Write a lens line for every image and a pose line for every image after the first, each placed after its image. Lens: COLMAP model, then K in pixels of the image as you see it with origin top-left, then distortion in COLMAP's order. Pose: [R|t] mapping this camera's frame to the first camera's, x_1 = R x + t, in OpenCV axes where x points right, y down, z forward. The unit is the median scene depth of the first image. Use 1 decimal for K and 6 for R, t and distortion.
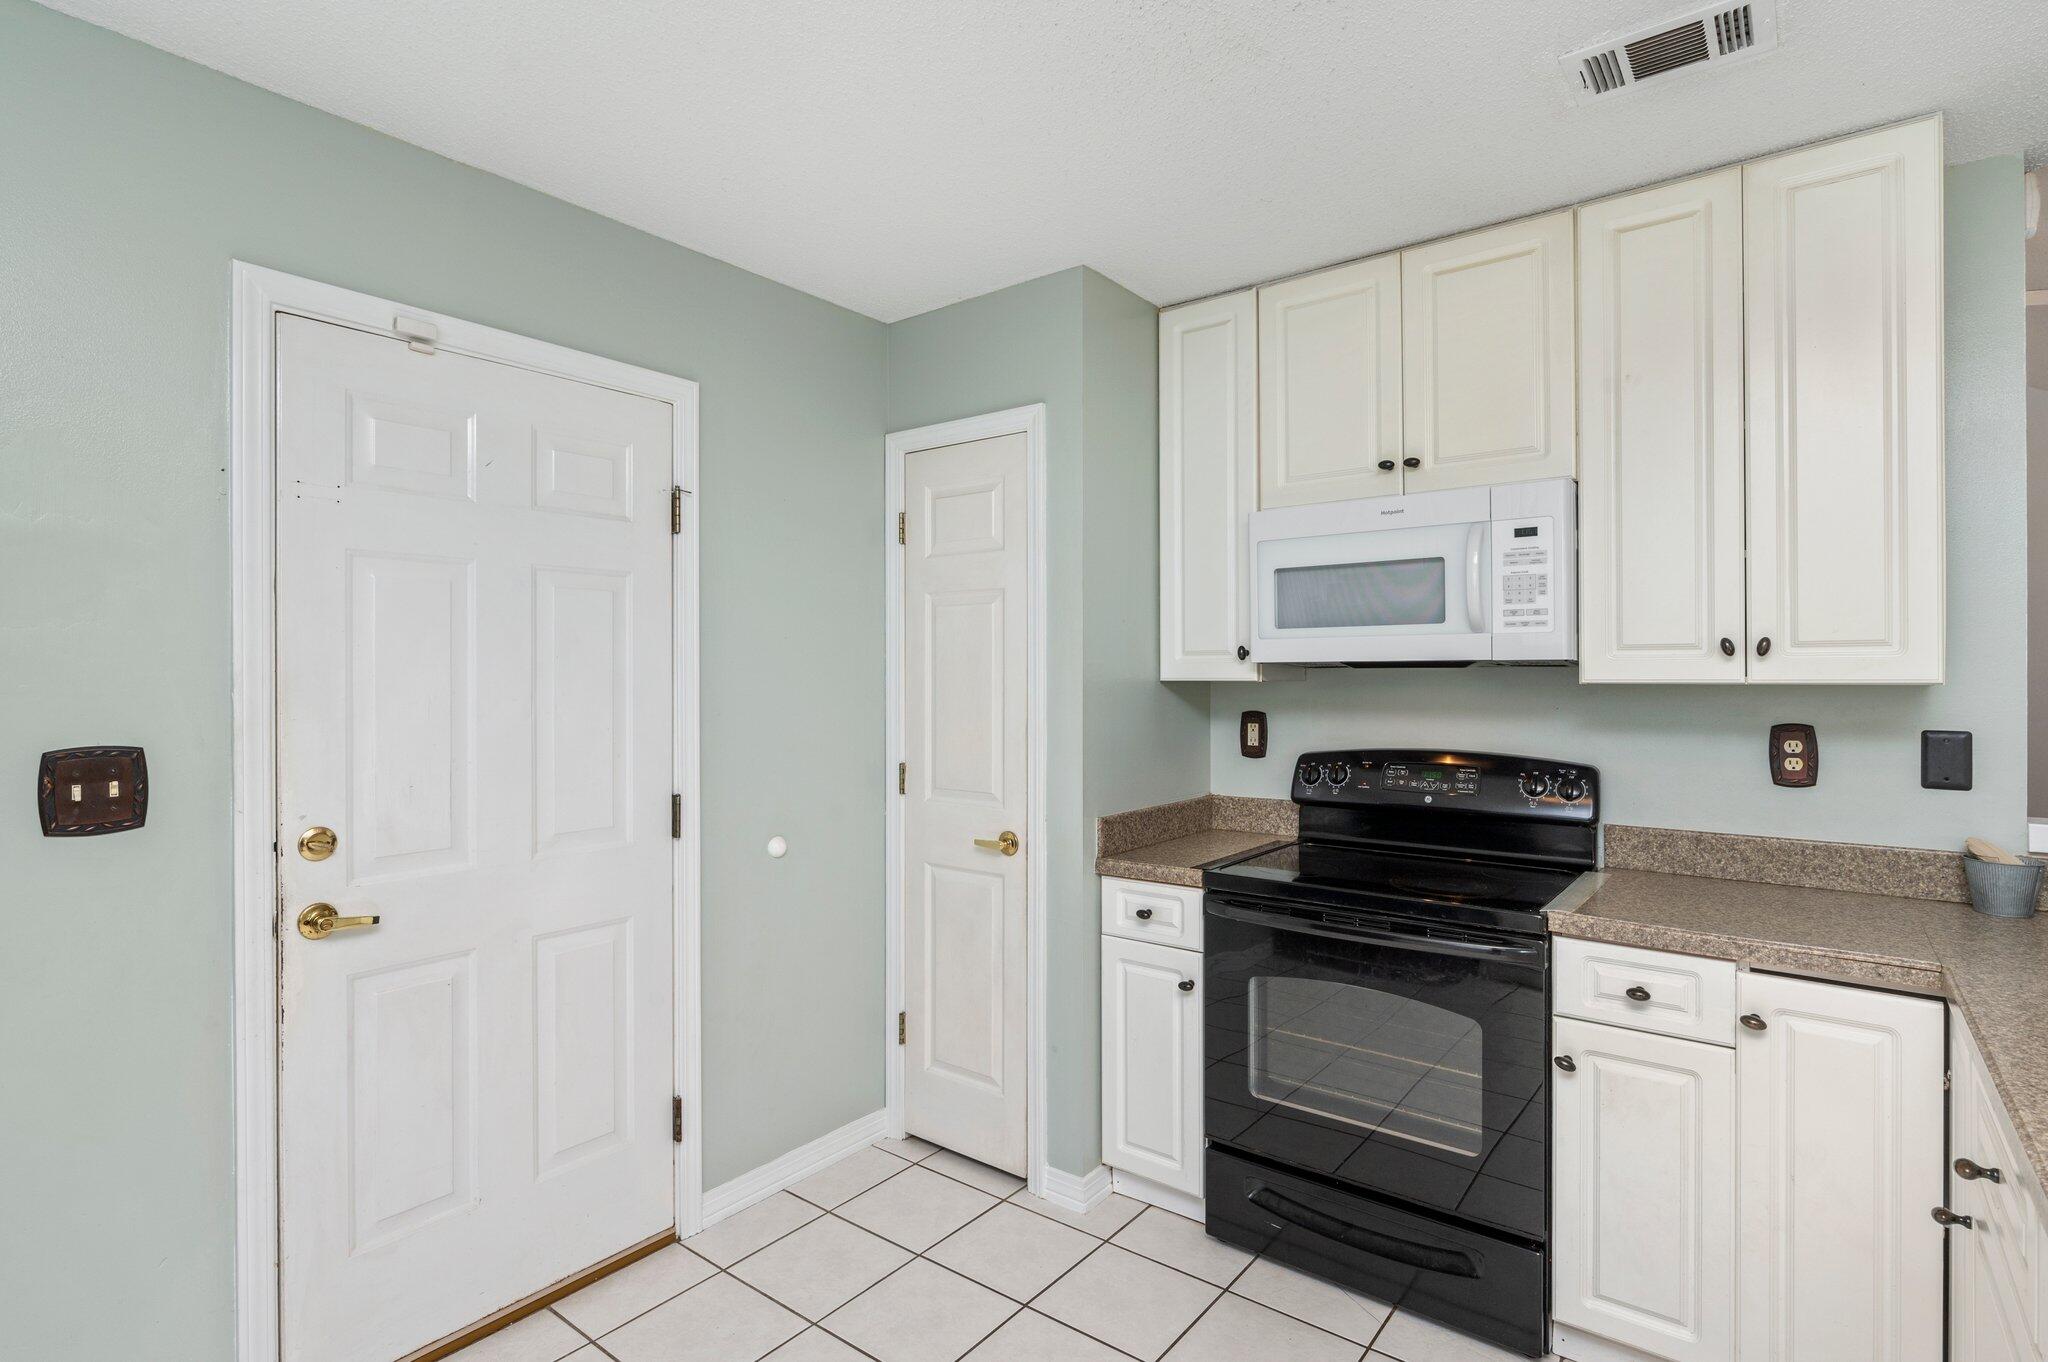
lens RADIAL K [[1023.3, 0, 1024.1], [0, 1023.3, 674.7], [0, 0, 1]] dist [-0.001031, 0.000919]
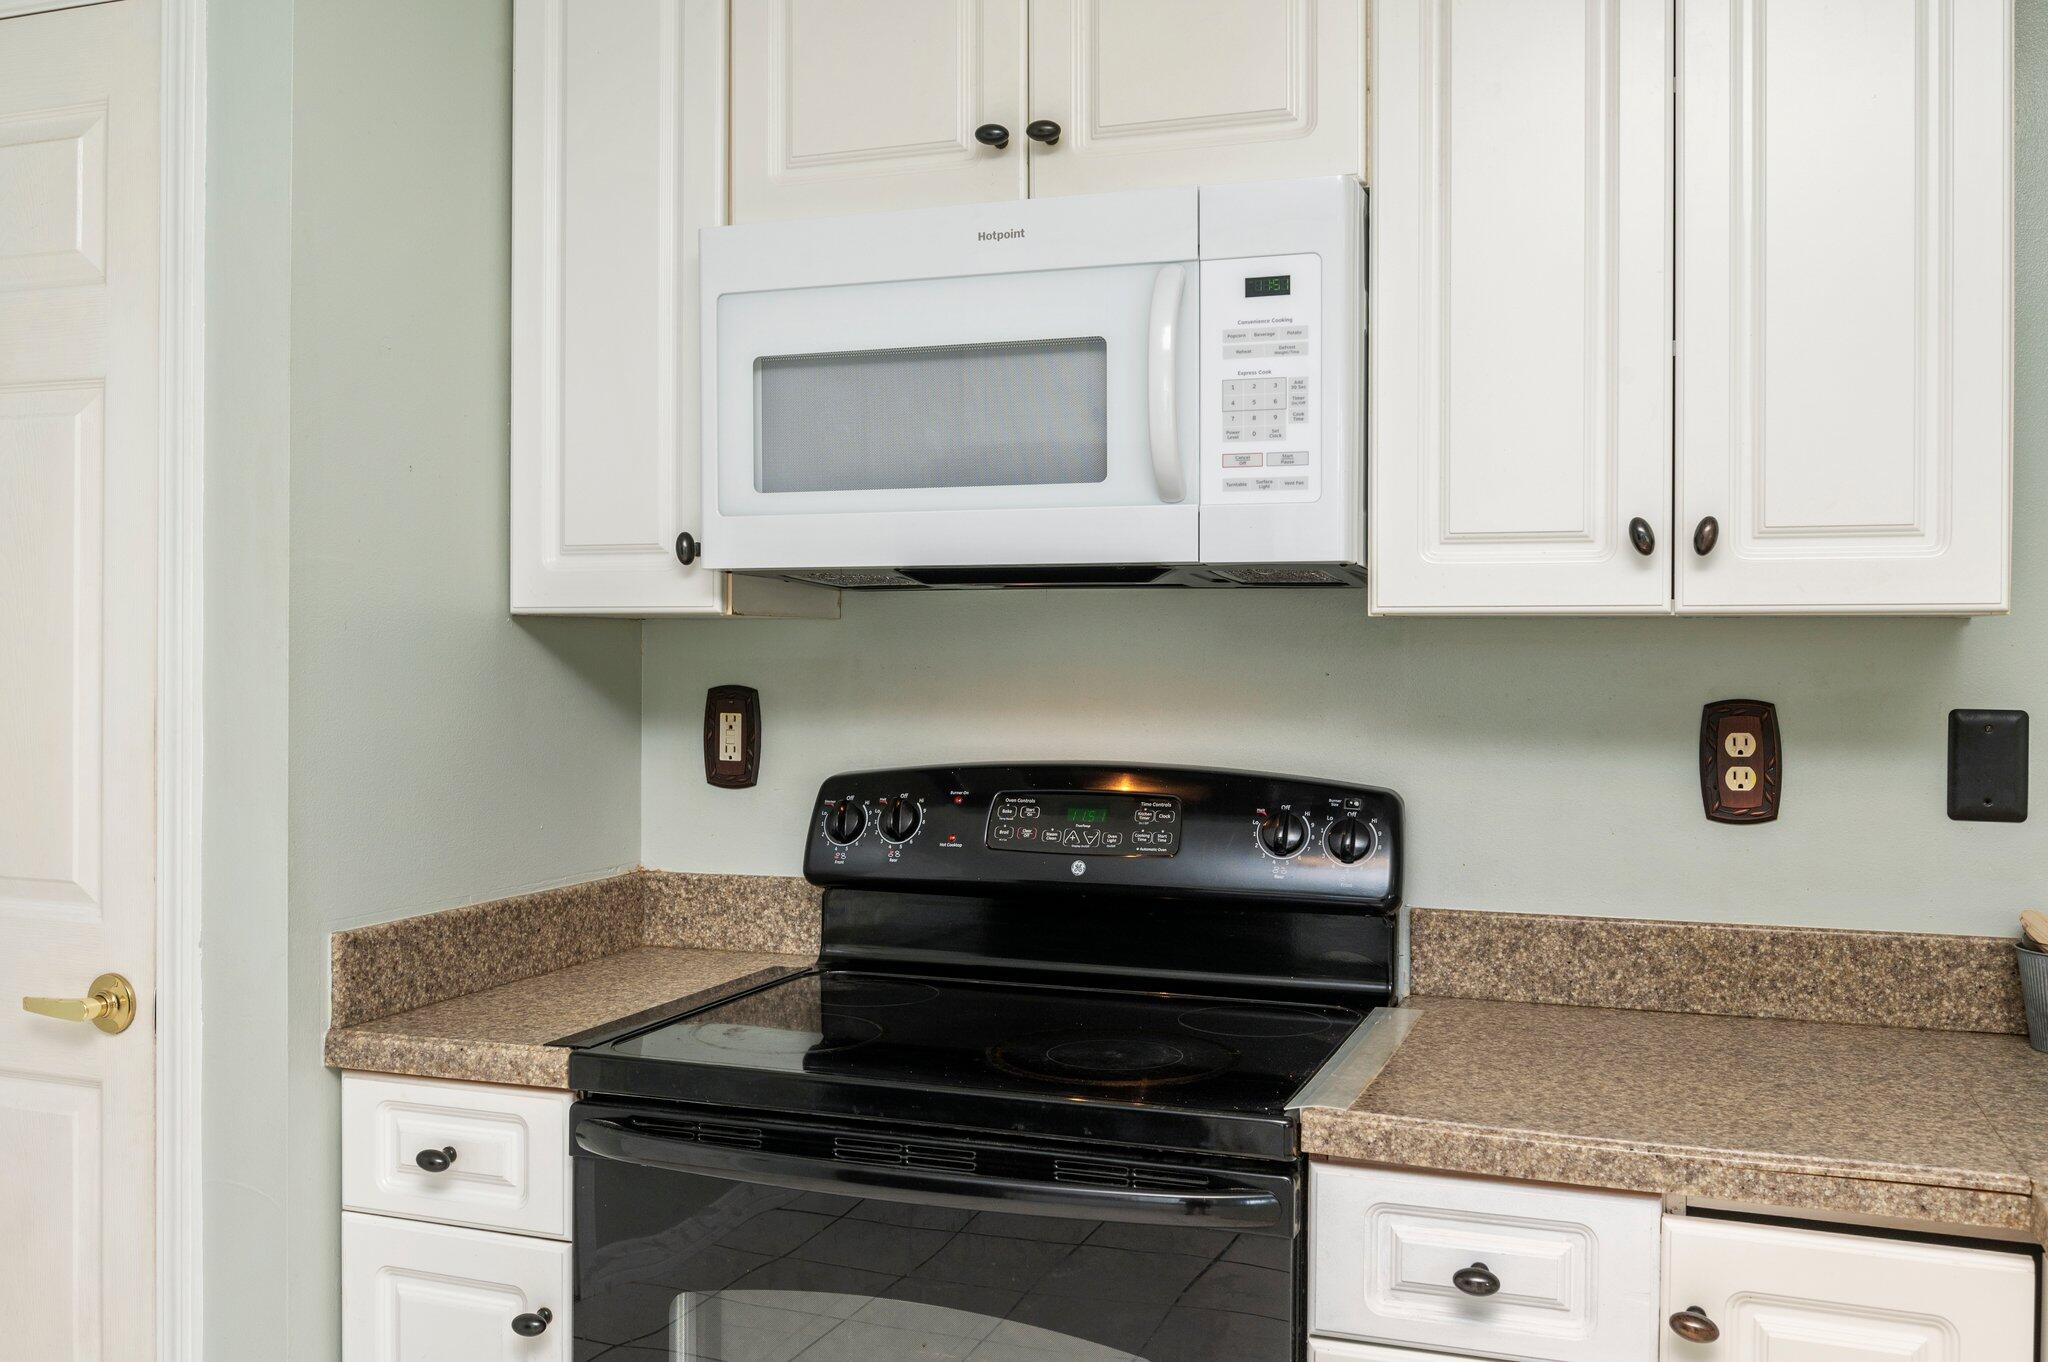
lens RADIAL K [[1839.1, 0, 1025.2], [0, 1839.1, 675.0], [0, 0, 1]] dist [-0.008579, -0.014712]
pose [[0.951591, 0.003828, 0.307343, 0.126160], [-0.007200, 0.999926, 0.009839, 0.028359], [-0.307282, -0.011575, 0.951548, 0.231097]]
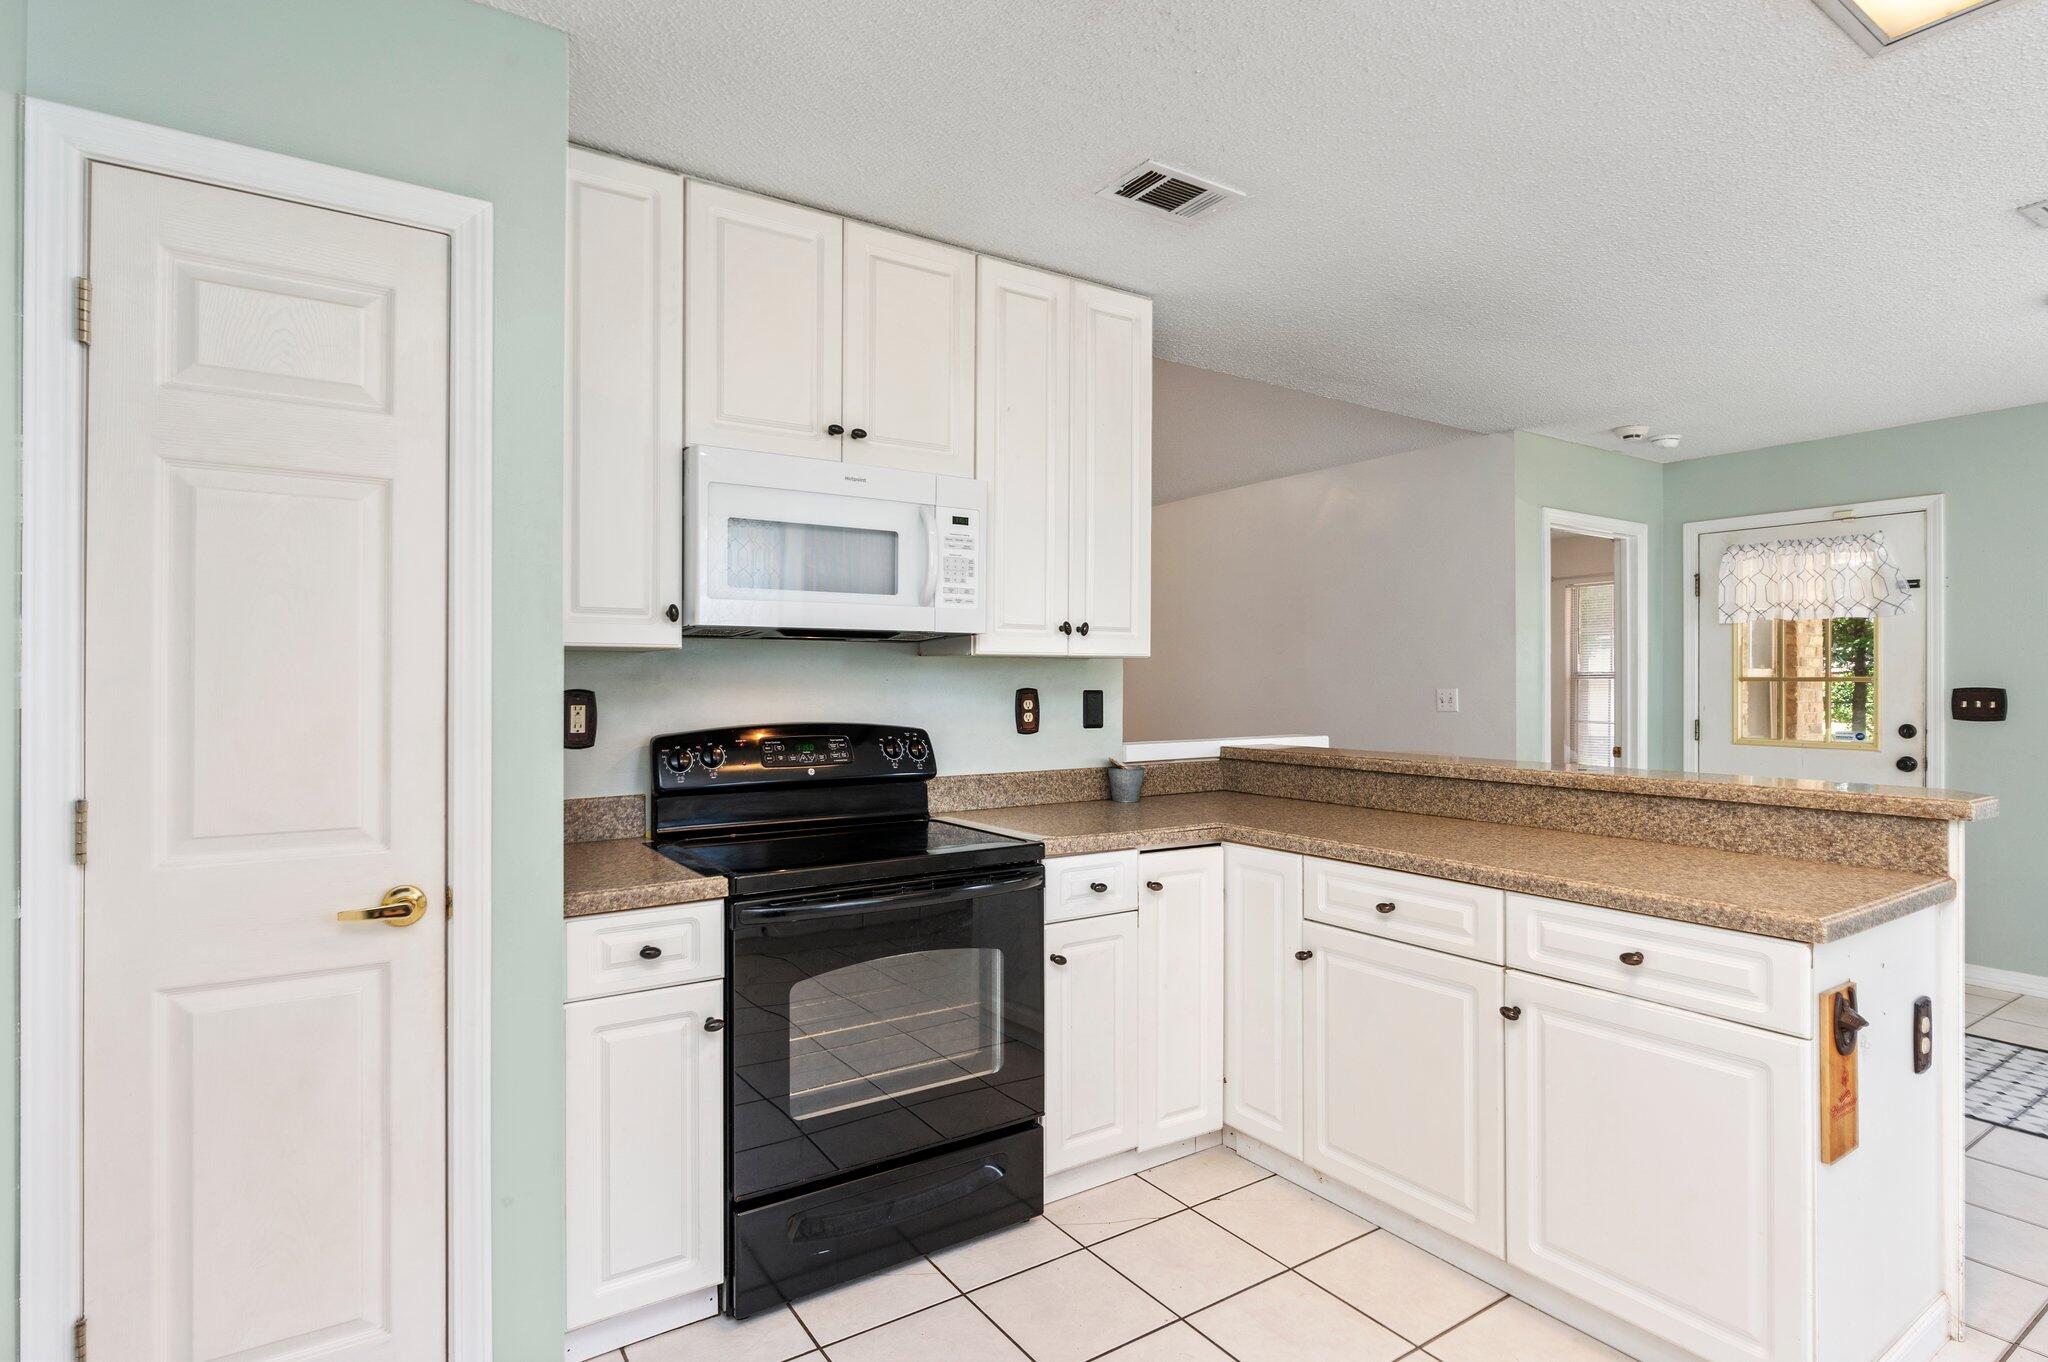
lens RADIAL K [[1023.3, 0, 1022.5], [0, 1023.3, 685.6], [0, 0, 1]] dist [-0.001031, 0.000919]
pose [[0.322883, -0.001351, 0.946438, -0.547337], [0.001244, 0.999999, 0.001003, 0.042041], [-0.946438, 0.000853, 0.322885, 0.547064]]
